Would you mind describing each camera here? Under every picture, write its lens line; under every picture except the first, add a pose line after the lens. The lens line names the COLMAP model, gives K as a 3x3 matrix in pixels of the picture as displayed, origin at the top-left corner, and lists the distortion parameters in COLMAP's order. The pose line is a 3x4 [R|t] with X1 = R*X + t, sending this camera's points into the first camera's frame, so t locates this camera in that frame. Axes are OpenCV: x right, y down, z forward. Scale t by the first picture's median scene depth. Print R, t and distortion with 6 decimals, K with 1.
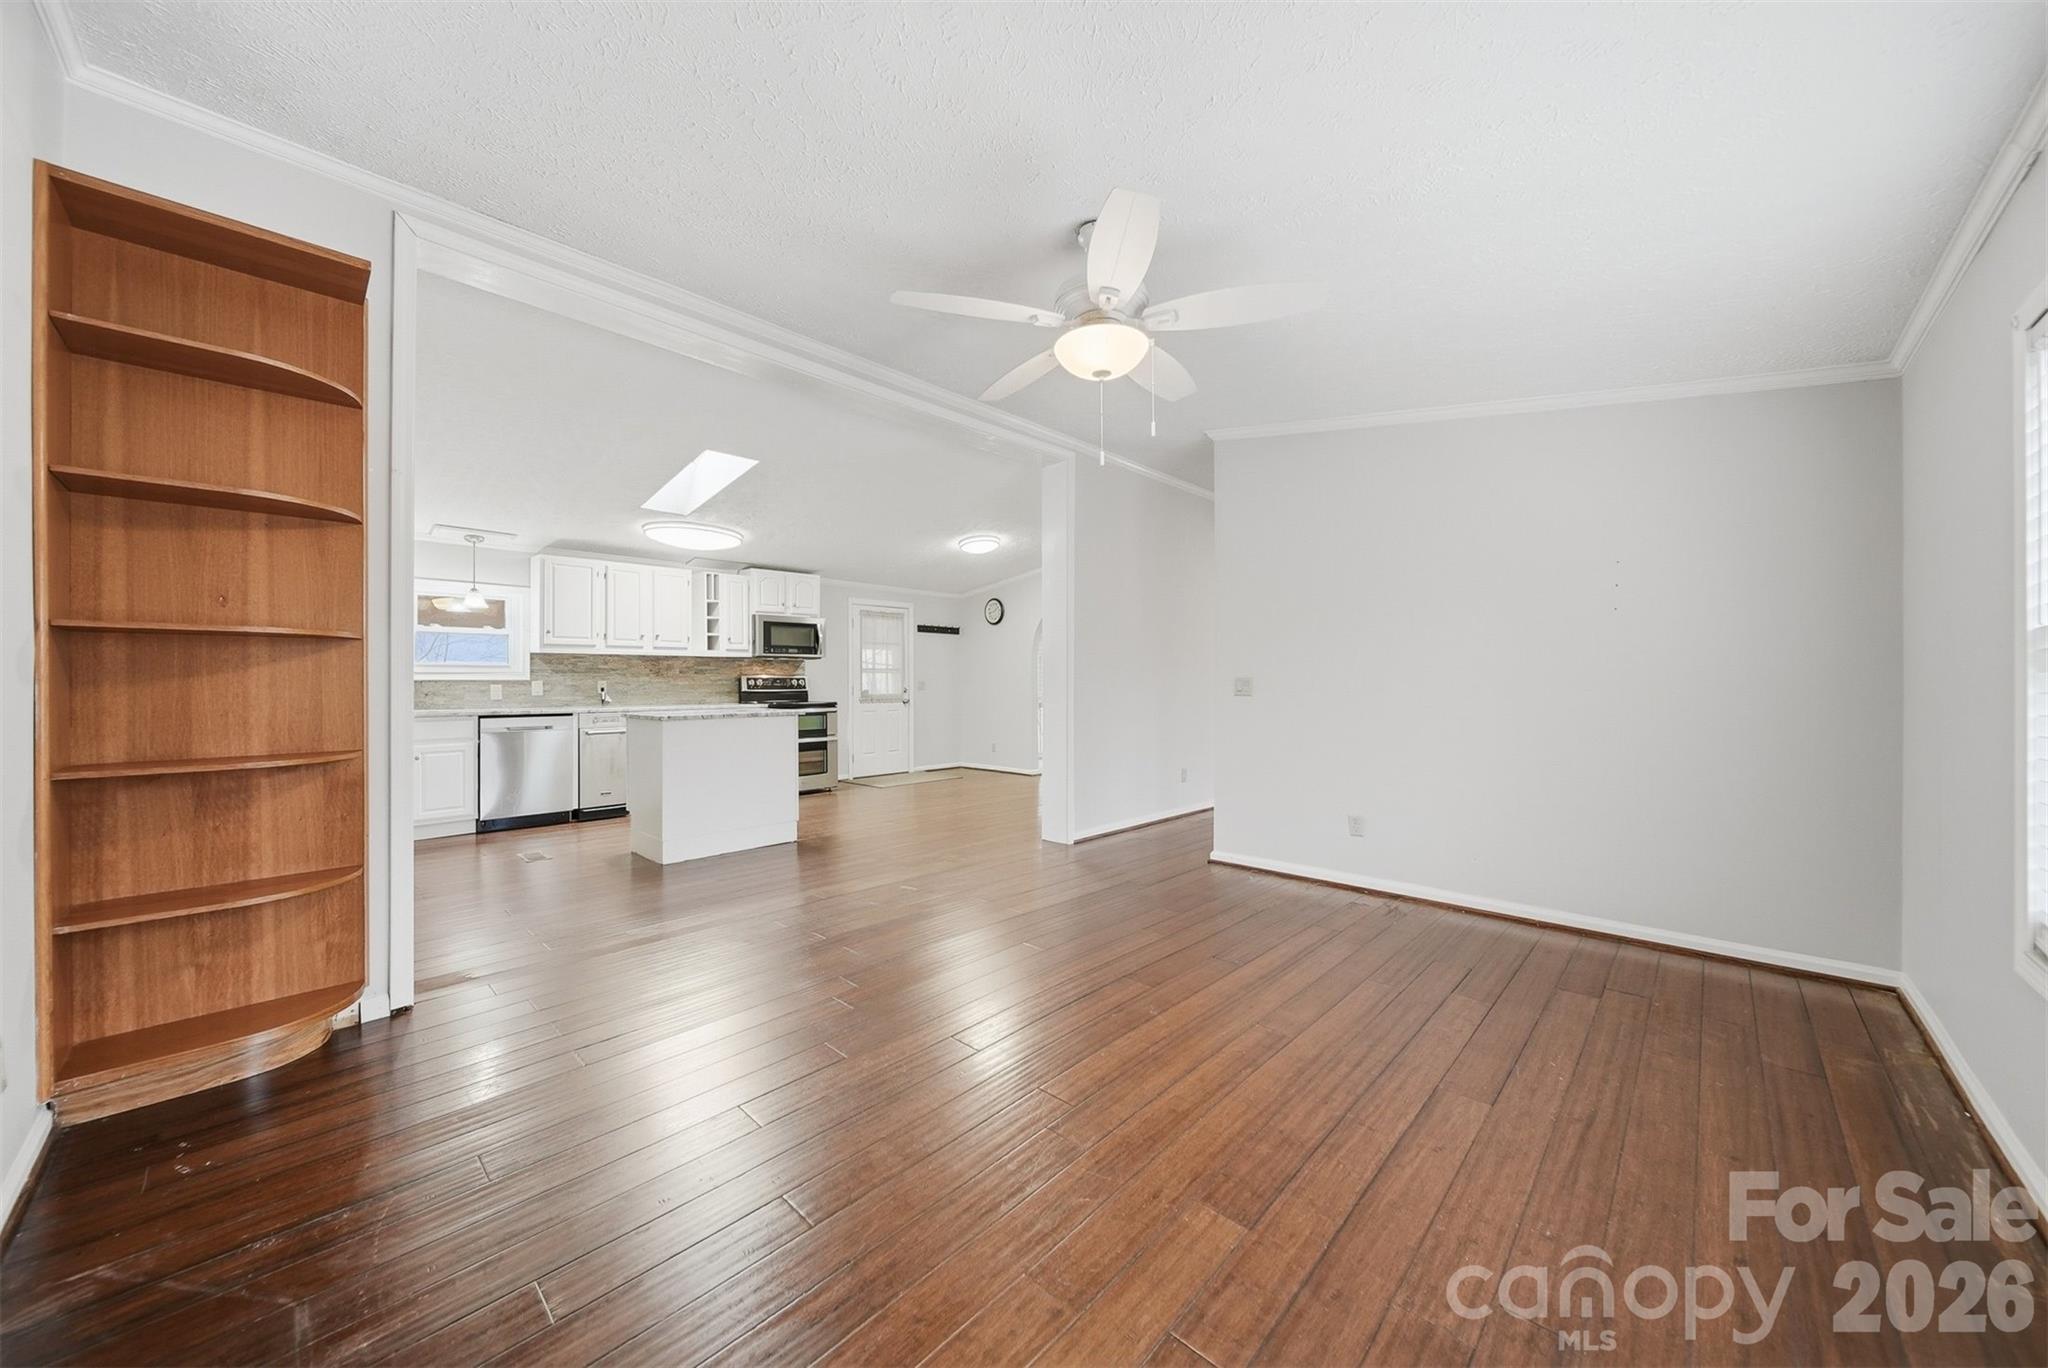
lens RADIAL K [[728.3, 0, 1028.7], [0, 728.3, 677.2], [0, 0, 1]] dist [-0.001630, -0.000049]
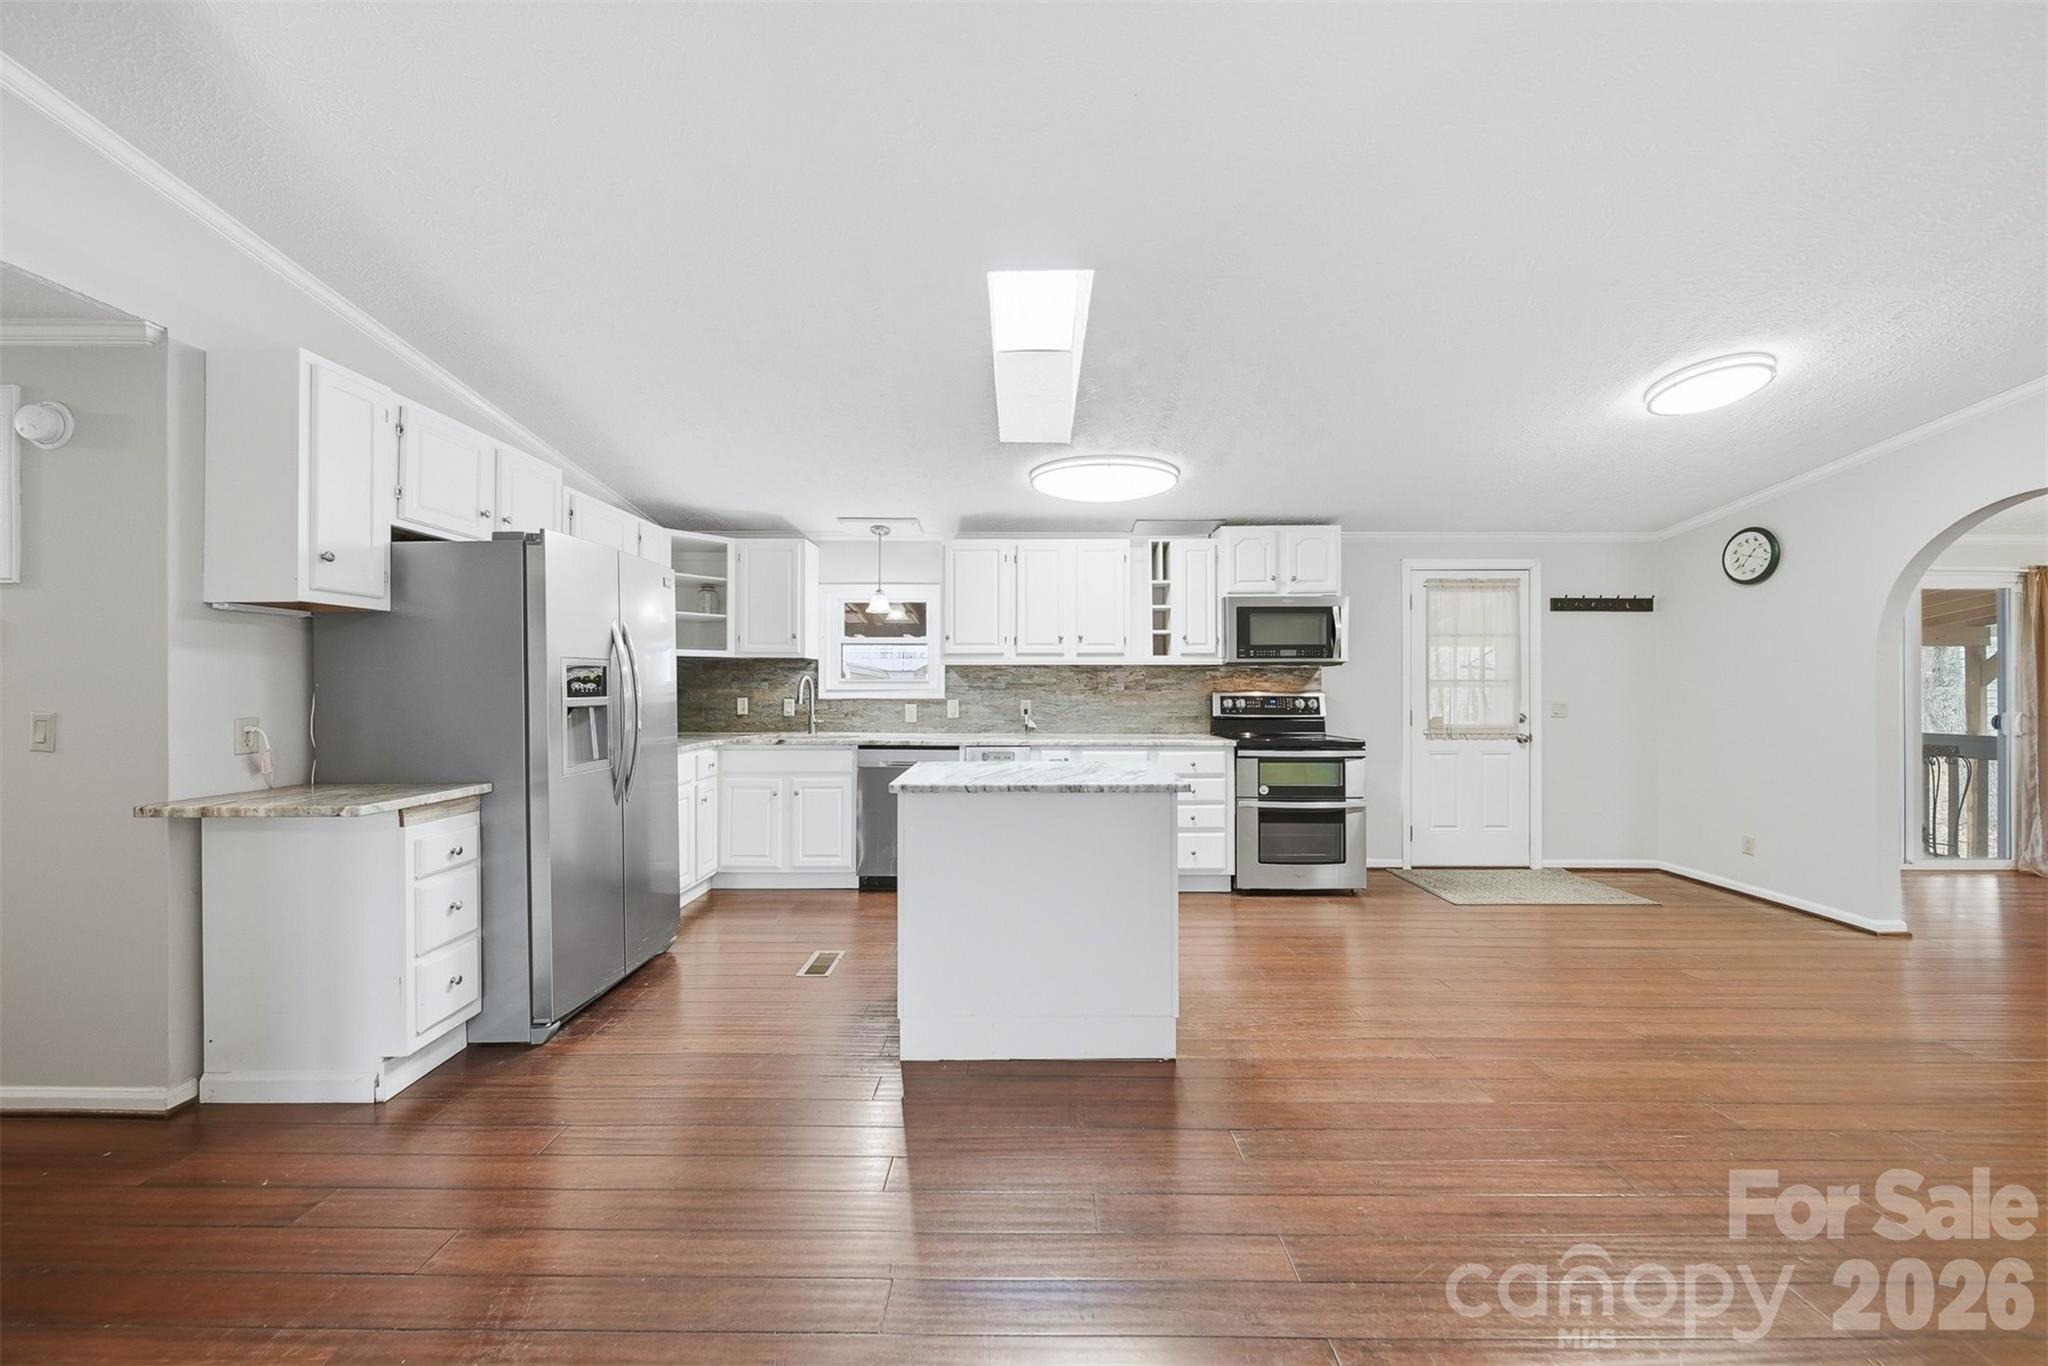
lens RADIAL K [[728.3, 0, 1020.0], [0, 728.3, 681.8], [0, 0, 1]] dist [-0.001630, -0.000049]
pose [[0.679348, 0.002556, -0.733812, -0.029072], [0.000984, 0.999990, 0.004394, -0.015140], [0.733815, -0.003707, 0.679339, 0.425138]]
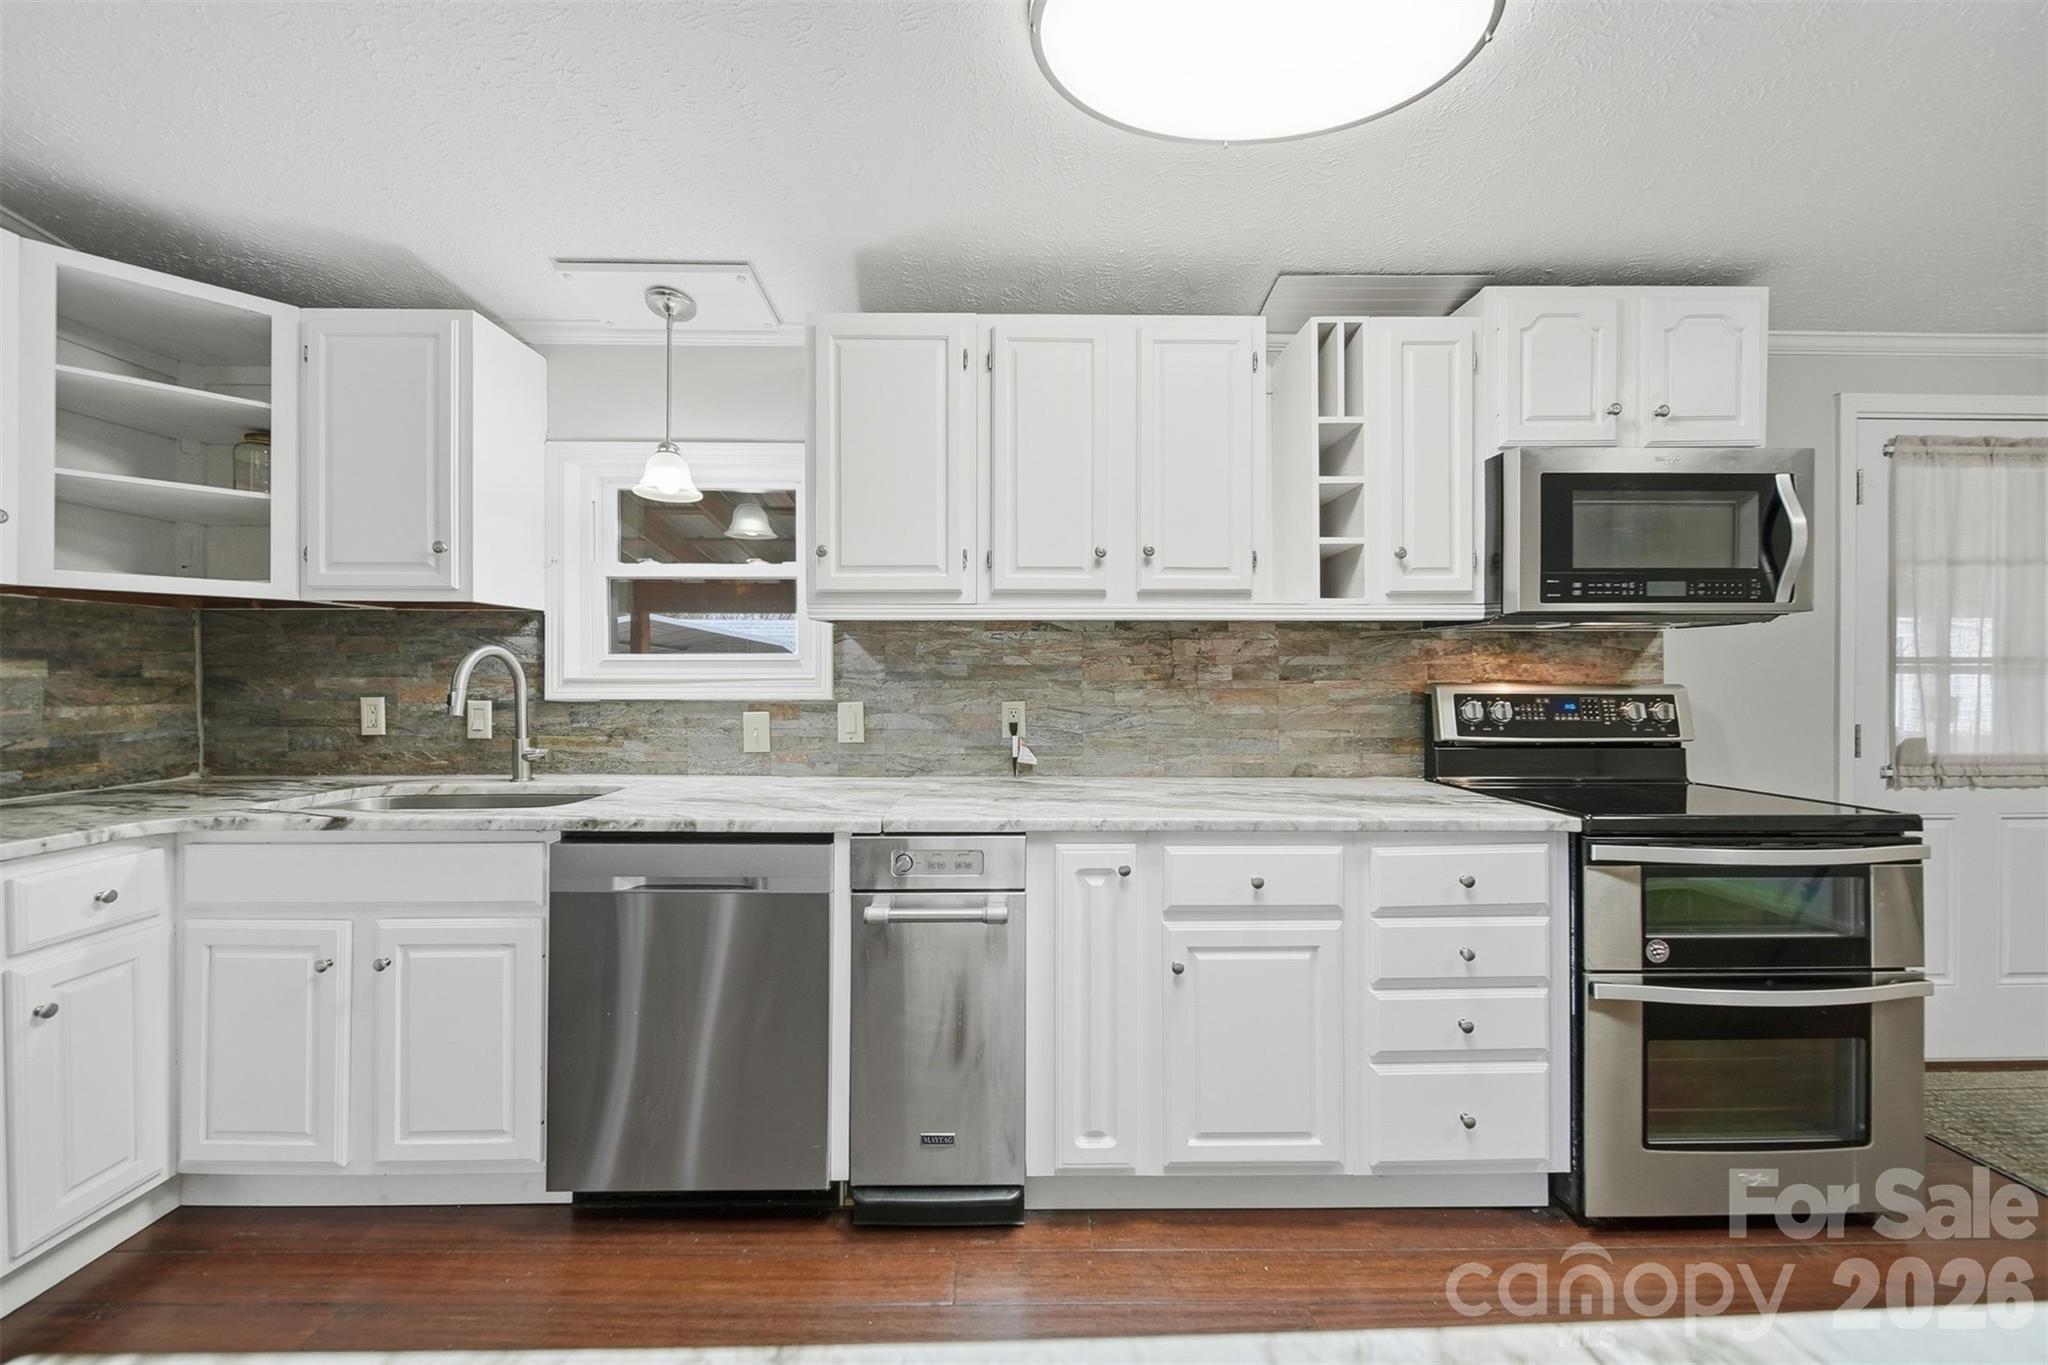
lens RADIAL K [[728.3, 0, 1017.9], [0, 728.3, 675.7], [0, 0, 1]] dist [-0.001630, -0.000049]
pose [[0.690217, 0.006782, -0.723570, -0.299902], [0.000376, 0.999953, 0.009731, -0.009411], [0.723602, -0.006989, 0.690182, 0.679502]]
